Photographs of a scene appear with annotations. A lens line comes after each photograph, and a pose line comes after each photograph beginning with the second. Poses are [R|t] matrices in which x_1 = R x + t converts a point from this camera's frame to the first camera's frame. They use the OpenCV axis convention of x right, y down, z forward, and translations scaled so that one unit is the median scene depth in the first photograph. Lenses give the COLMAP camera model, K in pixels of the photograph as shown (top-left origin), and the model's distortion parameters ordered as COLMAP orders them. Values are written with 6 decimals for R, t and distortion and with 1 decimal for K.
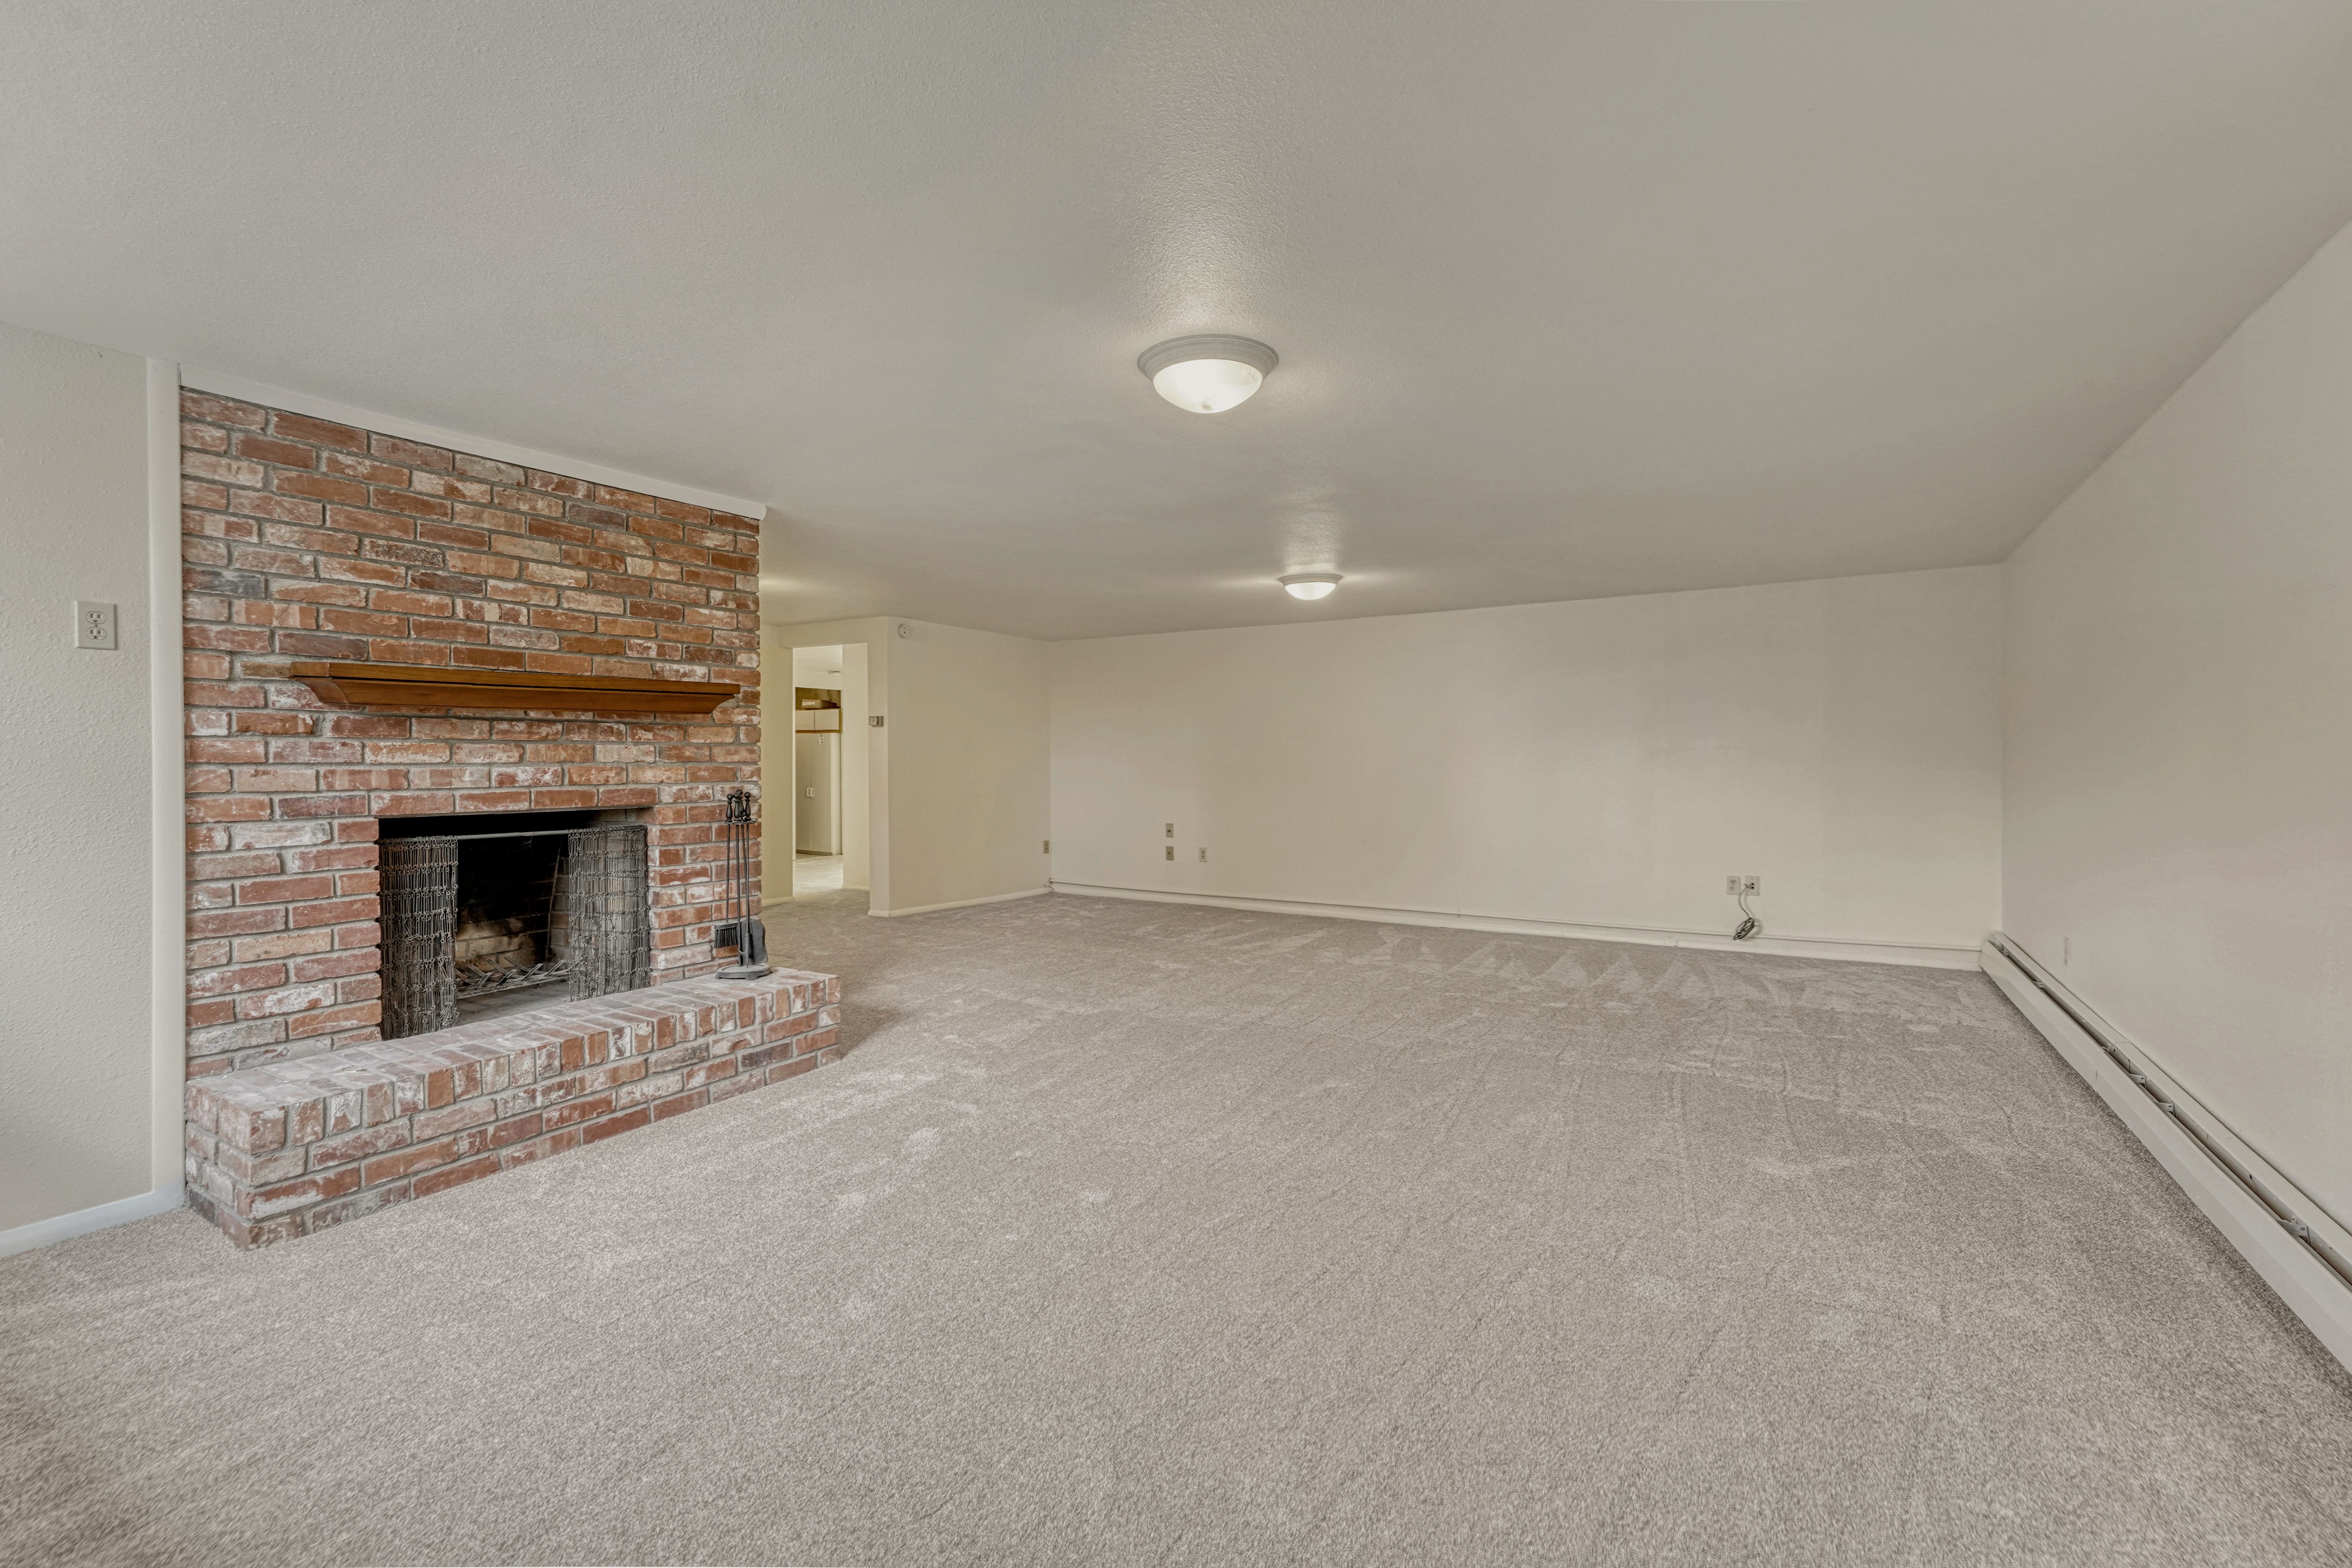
lens RADIAL K [[1006.0, 0, 1176.0], [0, 1006.0, 784.0], [0, 0, 1]] dist [-0.000130, -0.000052]
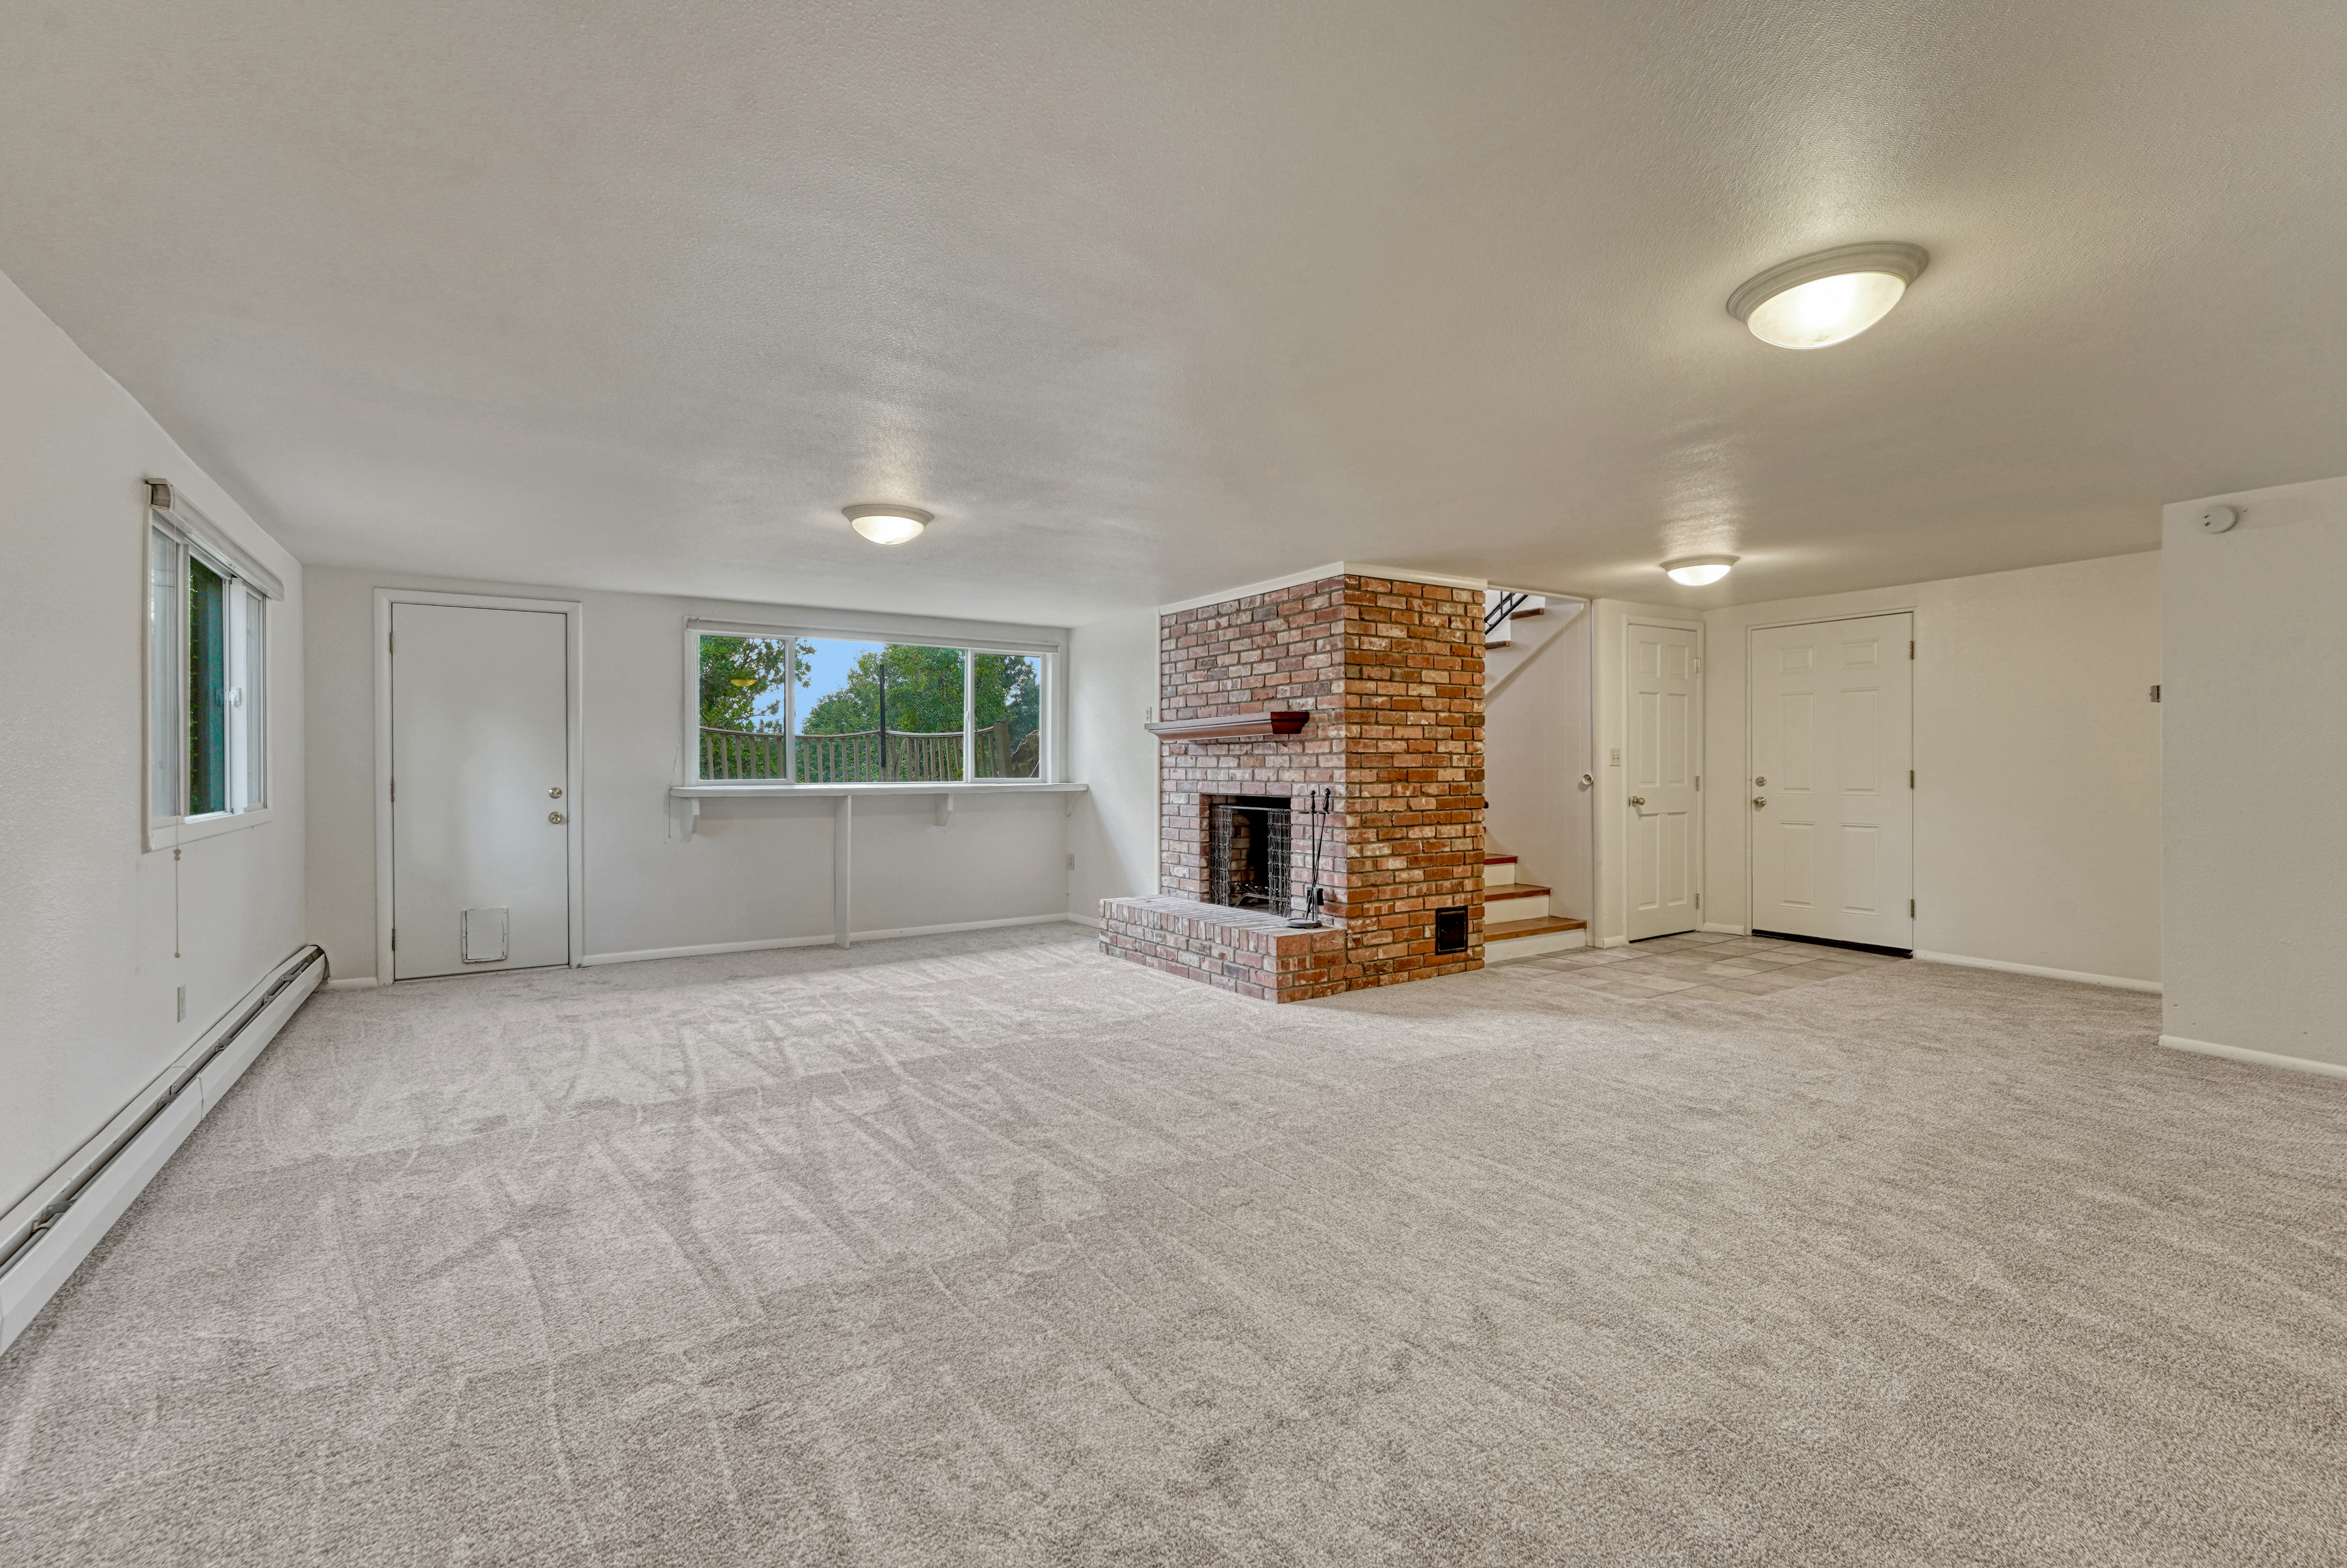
lens RADIAL K [[1036.6, 0, 1173.5], [0, 1036.6, 784.0], [0, 0, 1]] dist [-0.000199, -0.000018]
pose [[-0.424424, 0.022158, -0.905192, 1.016850], [-0.013725, 0.999428, 0.030900, -0.044951], [0.905360, 0.025539, -0.423877, 1.620983]]
